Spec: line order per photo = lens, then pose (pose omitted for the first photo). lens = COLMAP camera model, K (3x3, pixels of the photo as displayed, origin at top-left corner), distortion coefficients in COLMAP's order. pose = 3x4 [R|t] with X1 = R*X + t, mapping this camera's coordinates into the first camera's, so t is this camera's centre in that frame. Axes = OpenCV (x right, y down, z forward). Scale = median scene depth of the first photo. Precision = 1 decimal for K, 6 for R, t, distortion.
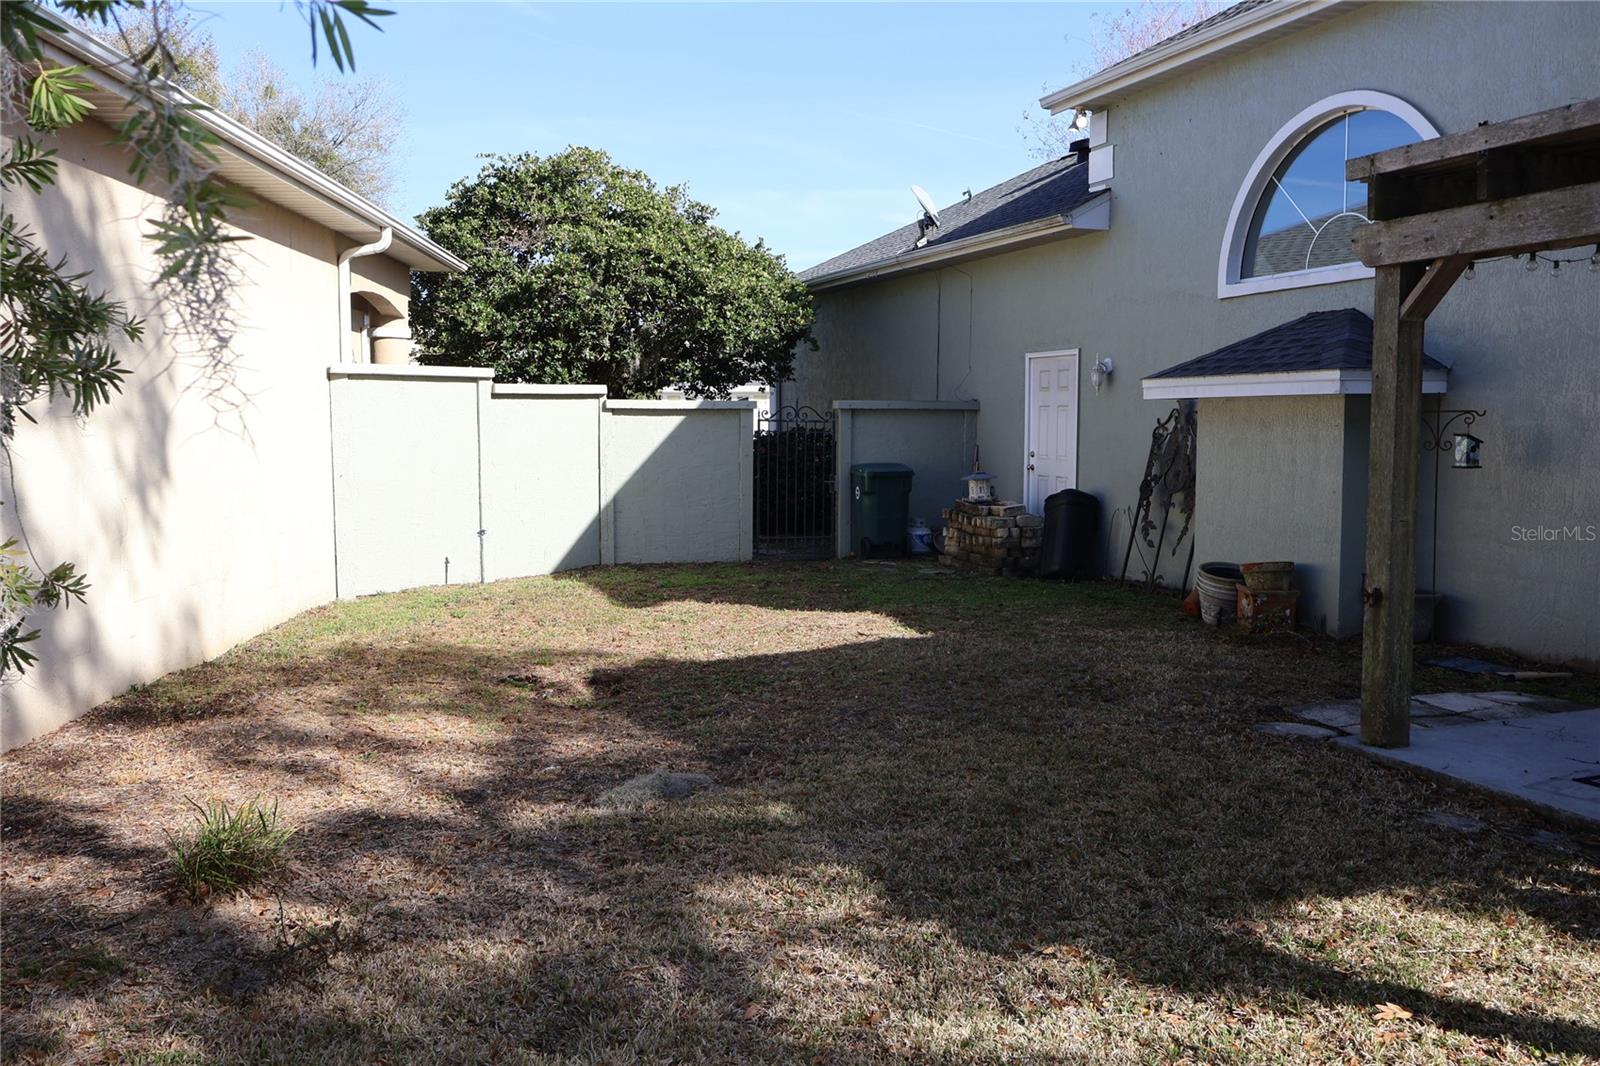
lens RADIAL K [[1338.3, 0, 794.8], [0, 1338.3, 537.8], [0, 0, 1]] dist [-0.002803, 0.003833]
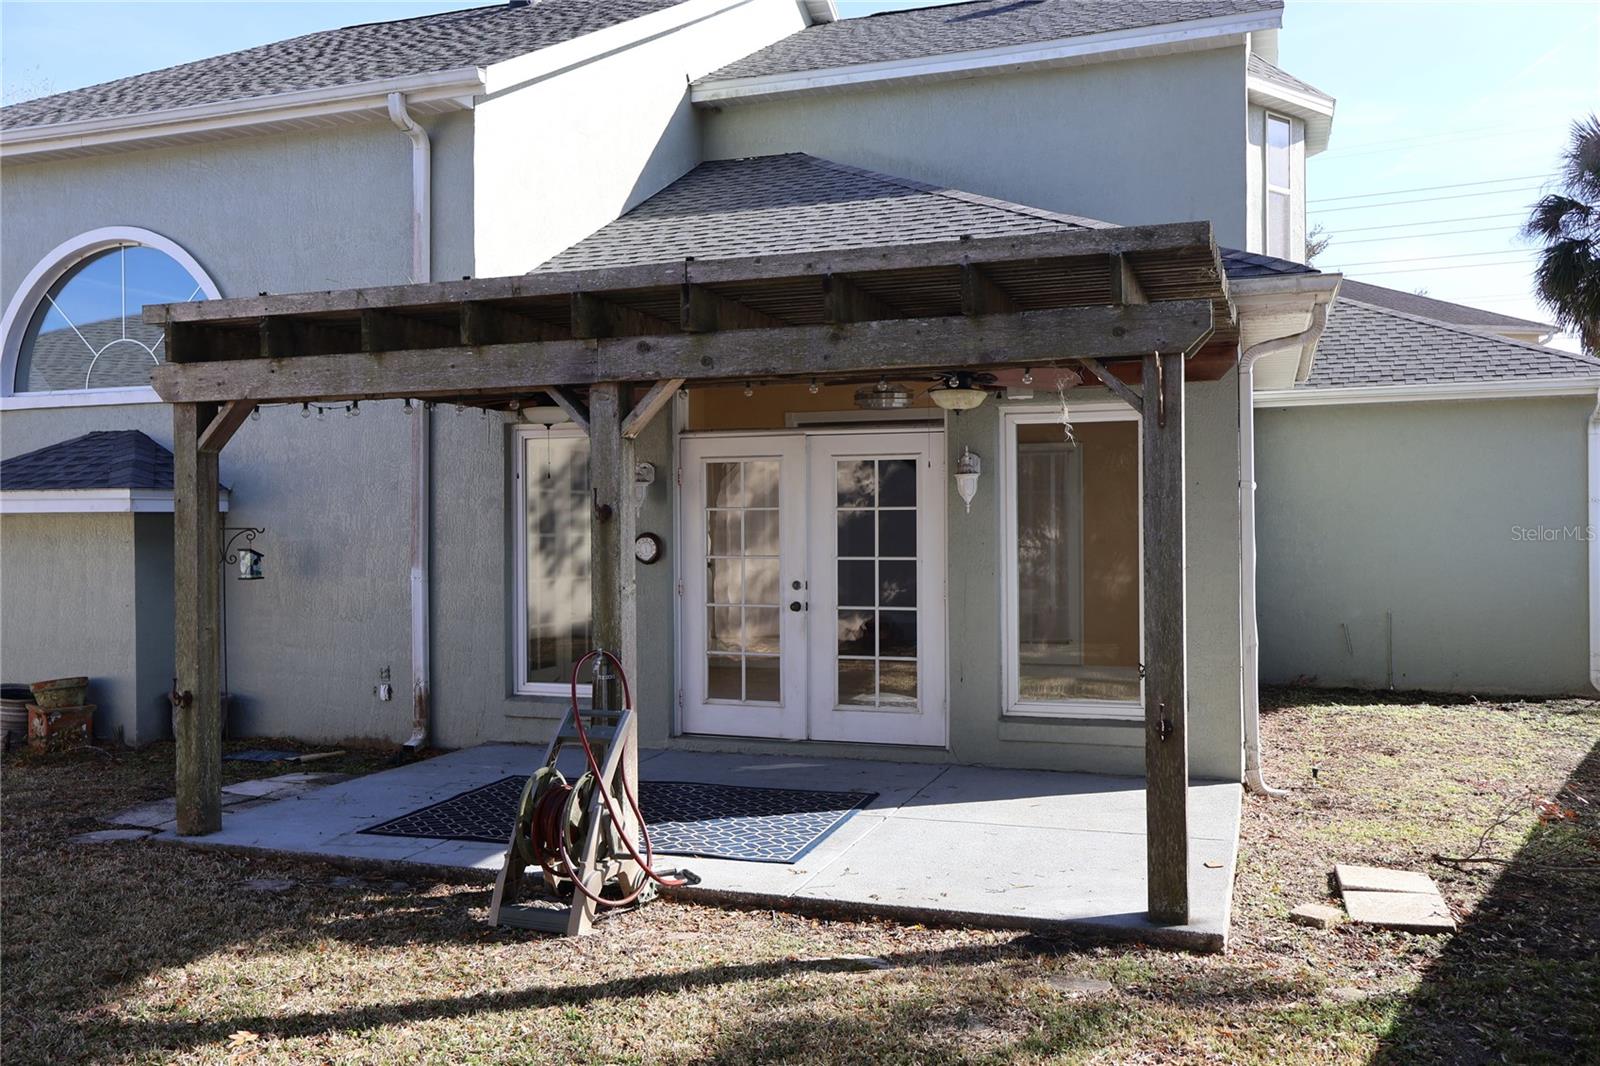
lens RADIAL K [[1338.3, 0, 798.8], [0, 1338.3, 534.6], [0, 0, 1]] dist [-0.002803, 0.003833]
pose [[0.645595, -0.003371, 0.763673, -0.083822], [0.067938, 0.996279, -0.053036, 0.001747], [-0.760652, 0.086122, 0.643421, -0.108814]]
